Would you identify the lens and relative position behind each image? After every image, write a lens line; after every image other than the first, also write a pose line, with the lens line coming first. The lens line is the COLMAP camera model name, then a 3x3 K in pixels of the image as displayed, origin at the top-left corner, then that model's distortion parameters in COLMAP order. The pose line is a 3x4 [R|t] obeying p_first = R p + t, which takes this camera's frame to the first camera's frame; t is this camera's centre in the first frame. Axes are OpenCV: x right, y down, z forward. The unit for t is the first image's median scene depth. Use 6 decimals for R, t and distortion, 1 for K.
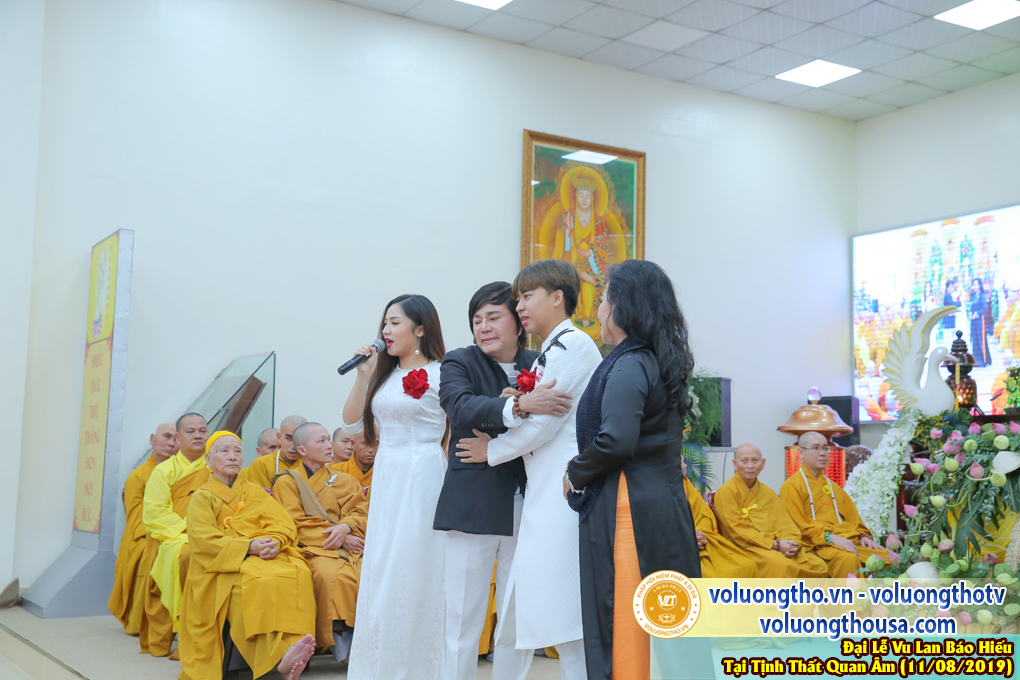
lens RADIAL K [[1295.8, 0, 506.9], [0, 1295.8, 321.0], [0, 0, 1]] dist [0.113320, 0.000000]
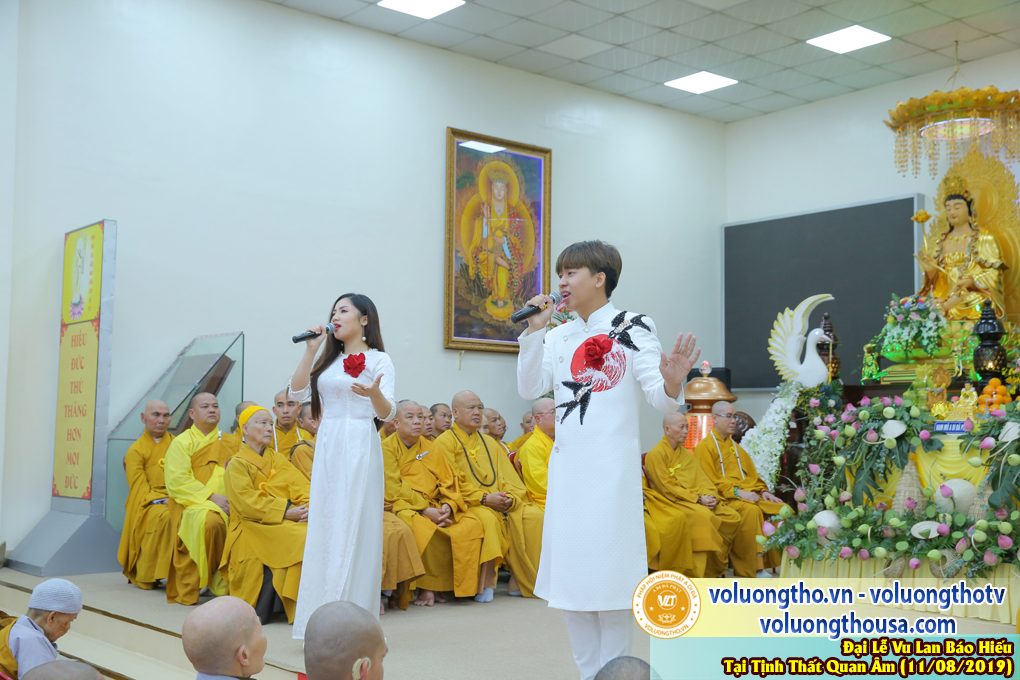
lens RADIAL K [[1295.8, 0, 505.0], [0, 1295.8, 316.1], [0, 0, 1]] dist [0.113320, 0.000000]
pose [[0.988963, 0.004356, 0.148100, -0.115508], [-0.008413, 0.999606, 0.026783, -0.020011], [-0.147925, -0.027734, 0.988610, -0.111677]]
